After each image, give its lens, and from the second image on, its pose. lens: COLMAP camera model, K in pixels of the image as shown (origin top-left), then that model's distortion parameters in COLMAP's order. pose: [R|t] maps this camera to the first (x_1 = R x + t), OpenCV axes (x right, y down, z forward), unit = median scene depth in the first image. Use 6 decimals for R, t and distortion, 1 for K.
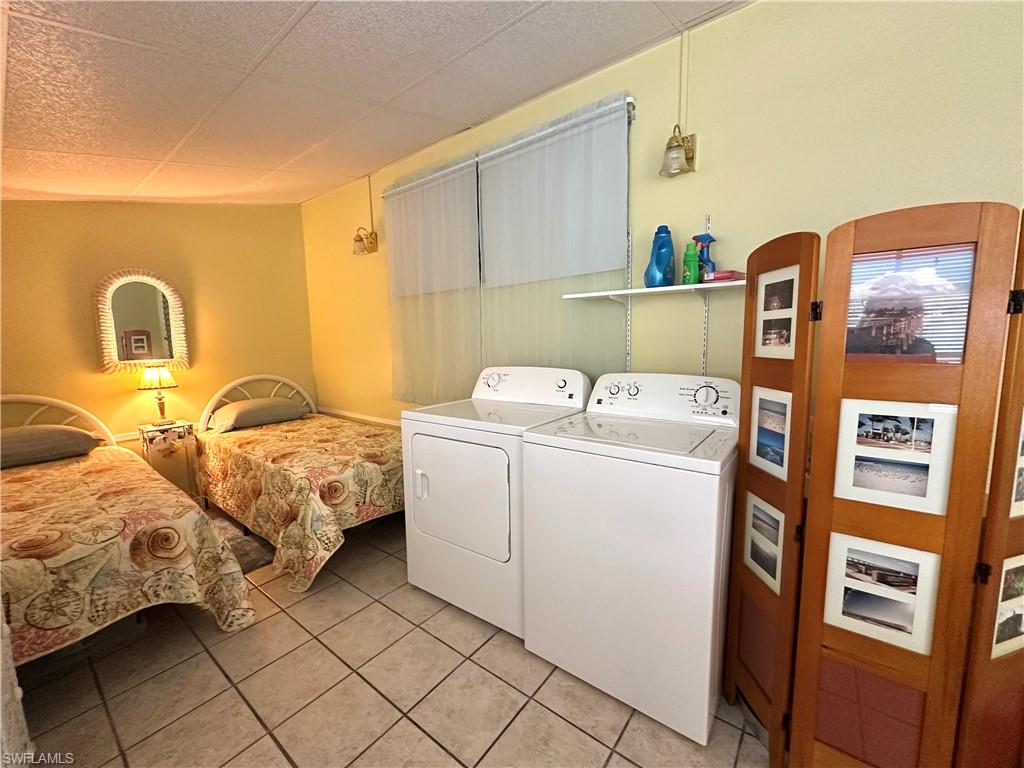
lens RADIAL K [[409.6, 0, 511.2], [0, 409.6, 385.7], [0, 0, 1]] dist [-0.003722, 0.000827]
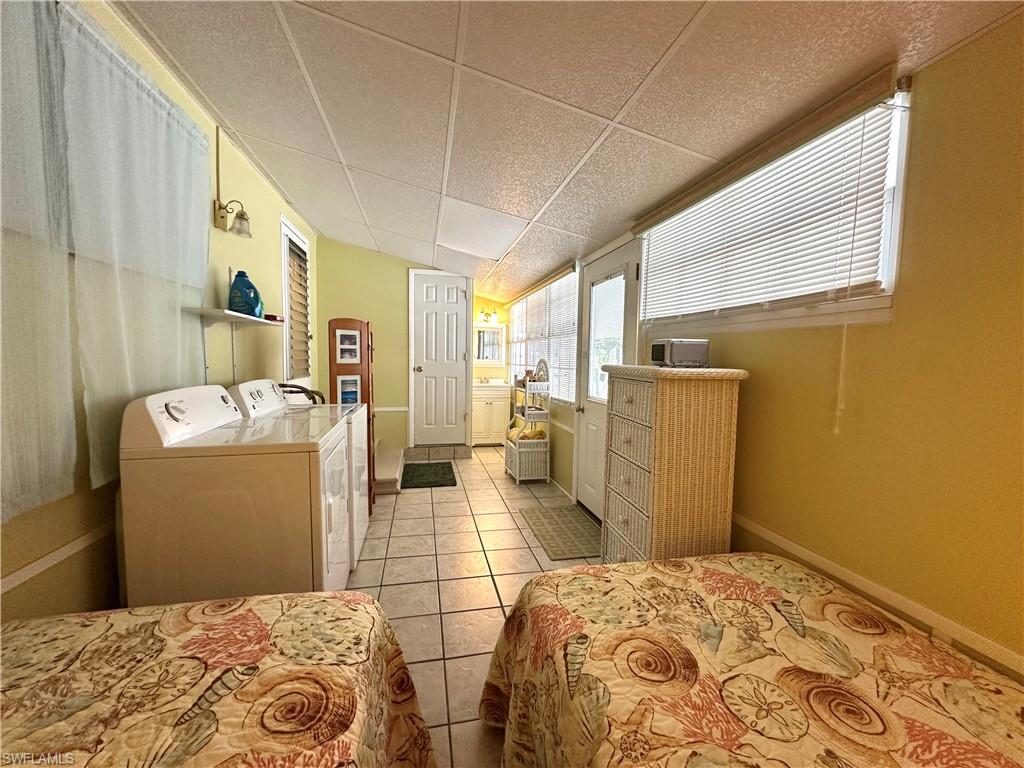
lens RADIAL K [[409.6, 0, 511.2], [0, 409.6, 385.7], [0, 0, 1]] dist [-0.003722, 0.000827]
pose [[-0.766219, -0.035500, 0.641598, -1.180132], [0.077724, 0.986021, 0.147379, -0.148605], [-0.637861, 0.162792, -0.752749, 1.499867]]
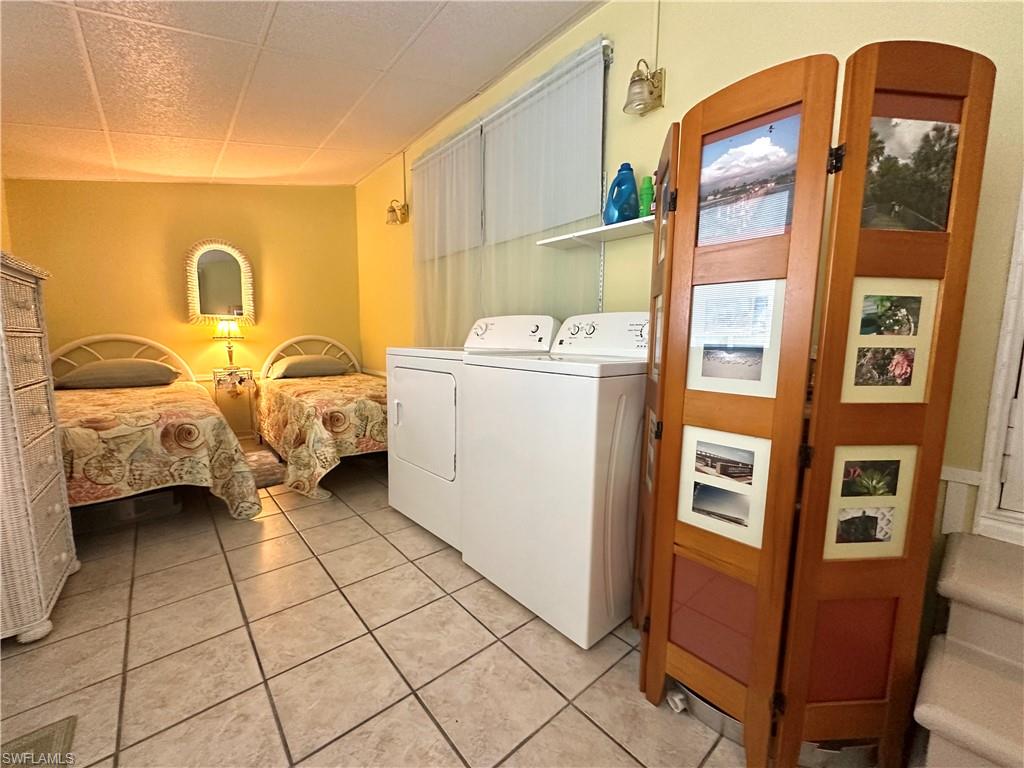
lens RADIAL K [[409.6, 0, 511.2], [0, 409.6, 385.7], [0, 0, 1]] dist [-0.003722, 0.000827]
pose [[0.979976, 0.052495, -0.192071, 0.316343], [-0.052122, 0.998616, 0.006999, 0.156517], [0.192172, 0.003152, 0.981356, -0.030064]]
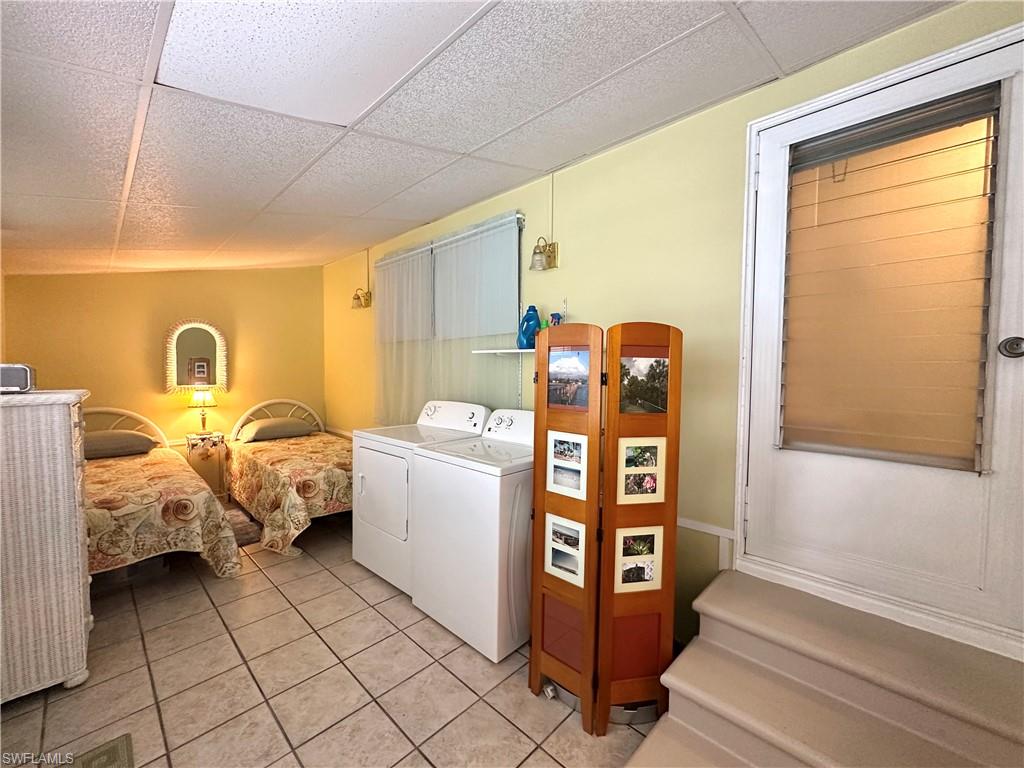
lens RADIAL K [[409.6, 0, 511.2], [0, 409.6, 385.7], [0, 0, 1]] dist [-0.003722, 0.000827]
pose [[0.994258, 0.033589, -0.101605, 0.450270], [-0.041012, 0.996570, -0.071873, -0.012461], [0.098842, 0.075628, 0.992225, -0.379138]]
